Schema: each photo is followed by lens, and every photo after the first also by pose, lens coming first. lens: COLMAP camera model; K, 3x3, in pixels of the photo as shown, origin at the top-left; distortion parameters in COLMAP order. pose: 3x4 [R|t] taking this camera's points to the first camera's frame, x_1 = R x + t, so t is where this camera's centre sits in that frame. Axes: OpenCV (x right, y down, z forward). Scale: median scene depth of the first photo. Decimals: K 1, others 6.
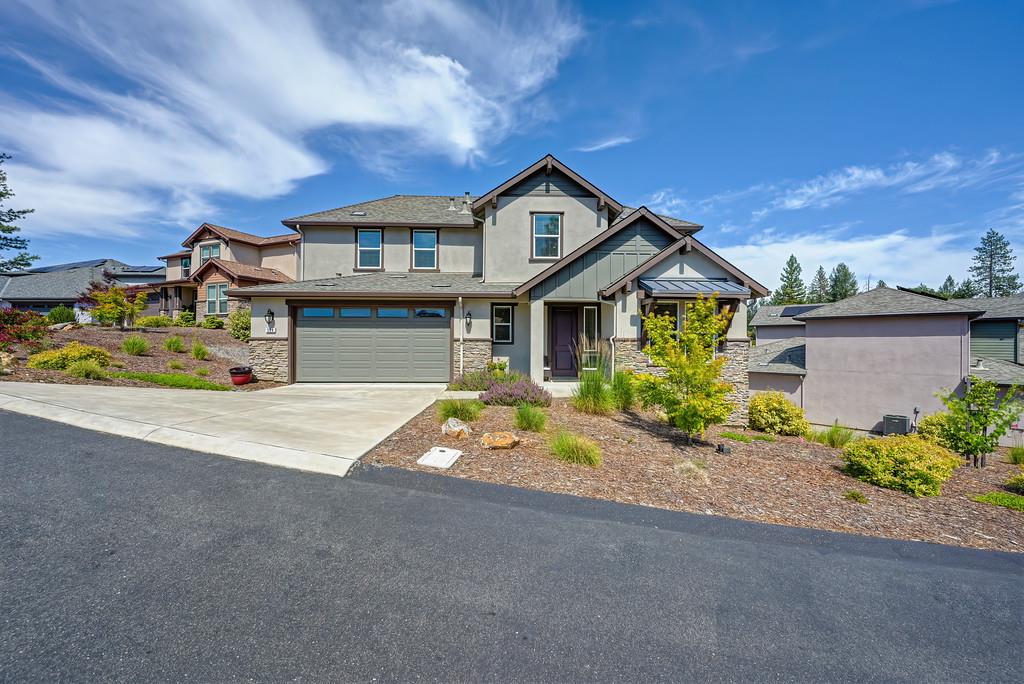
lens RADIAL K [[409.6, 0, 513.6], [0, 409.6, 343.0], [0, 0, 1]] dist [0.000769, 0.000766]
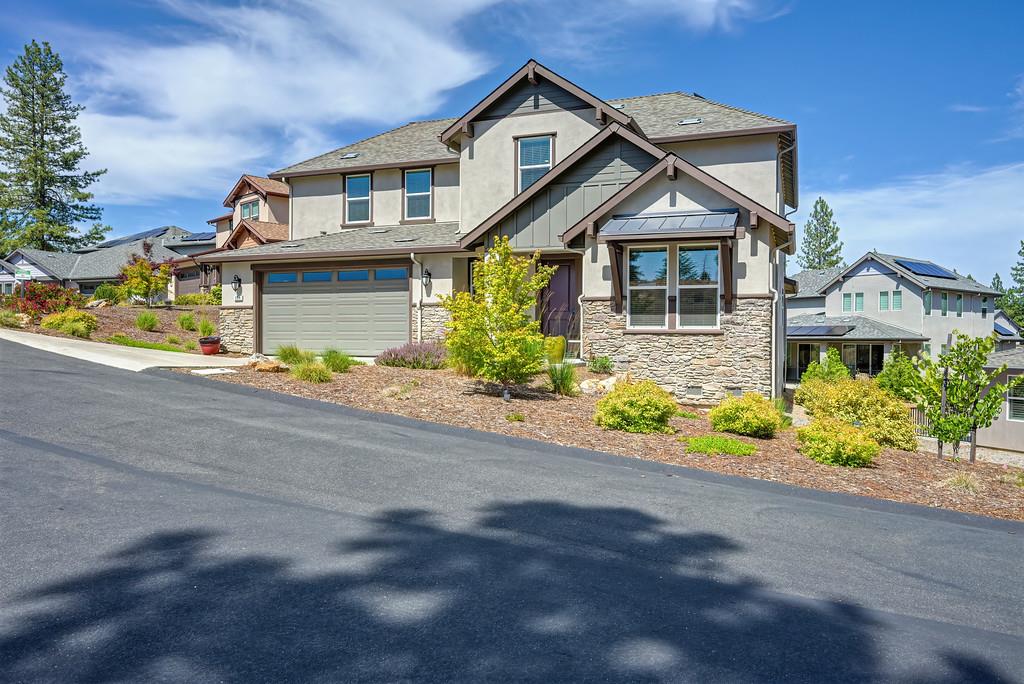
lens RADIAL K [[770.4, 0, 503.9], [0, 770.4, 358.4], [0, 0, 1]] dist [0.011426, 0.002447]
pose [[0.916527, 0.008617, -0.399879, 0.601282], [-0.001441, 0.999833, 0.018241, 0.066393], [0.399970, -0.016142, 0.916386, -0.332177]]
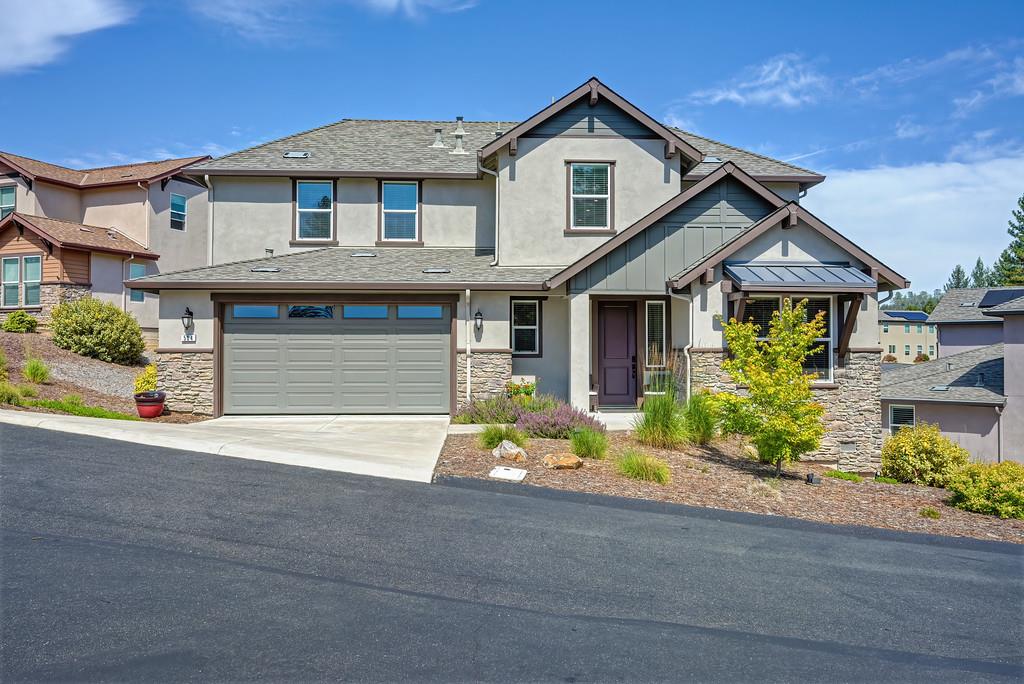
lens RADIAL K [[806.2, 0, 517.1], [0, 806.2, 346.6], [0, 0, 1]] dist [0.002752, -0.003586]
pose [[0.999576, -0.003116, 0.028937, -0.078462], [0.003350, 0.999962, -0.008049, -0.003954], [-0.028911, 0.008142, 0.999549, -0.321735]]
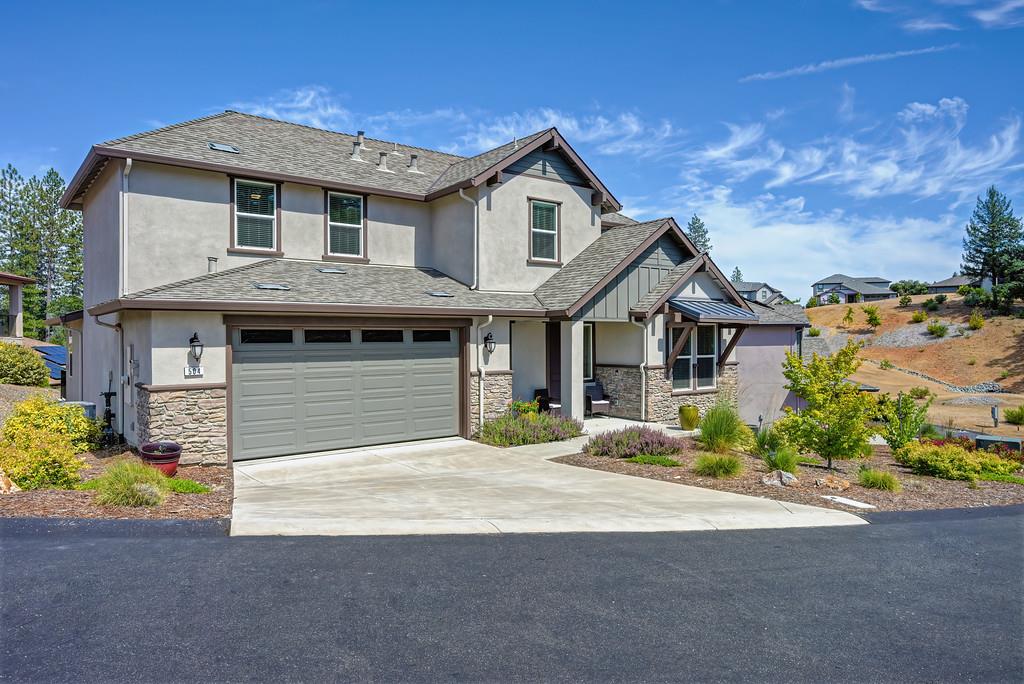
lens RADIAL K [[682.1, 0, 526.4], [0, 682.1, 339.9], [0, 0, 1]] dist [0.002867, -0.004595]
pose [[0.789146, -0.010646, 0.614114, -0.728124], [0.007706, 0.999943, 0.007433, -0.069100], [-0.614158, -0.001133, 0.789182, 0.018085]]
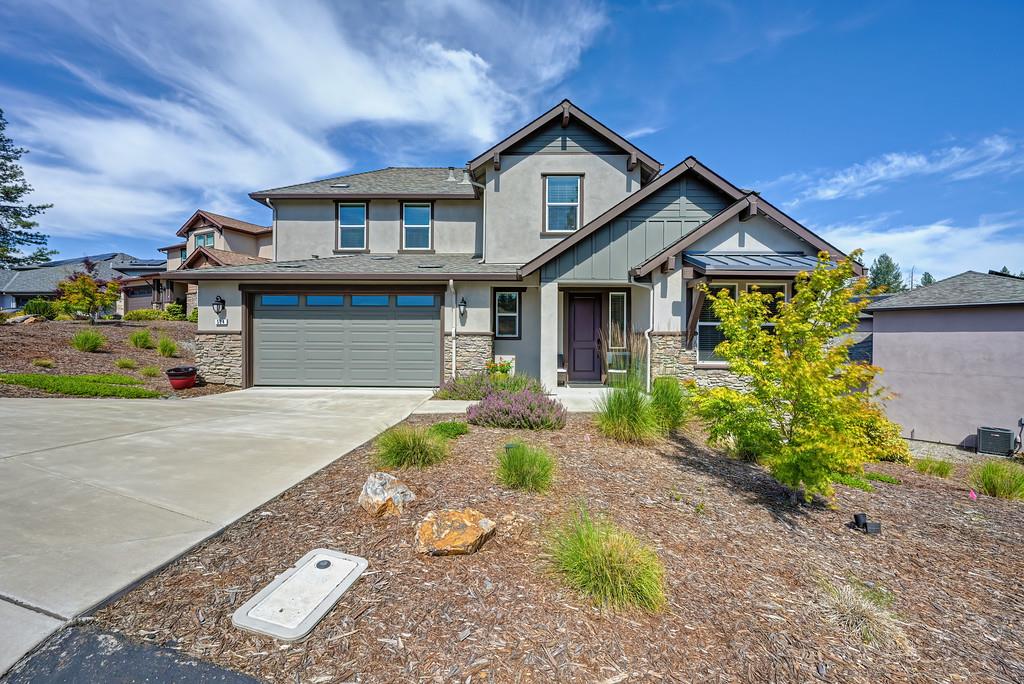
lens RADIAL K [[409.6, 0, 513.4], [0, 409.6, 343.0], [0, 0, 1]] dist [0.000769, 0.000766]
pose [[0.998696, 0.002065, -0.051014, 0.026112], [-0.001544, 0.999946, 0.010245, 0.001035], [0.051032, -0.010153, 0.998645, 0.196782]]
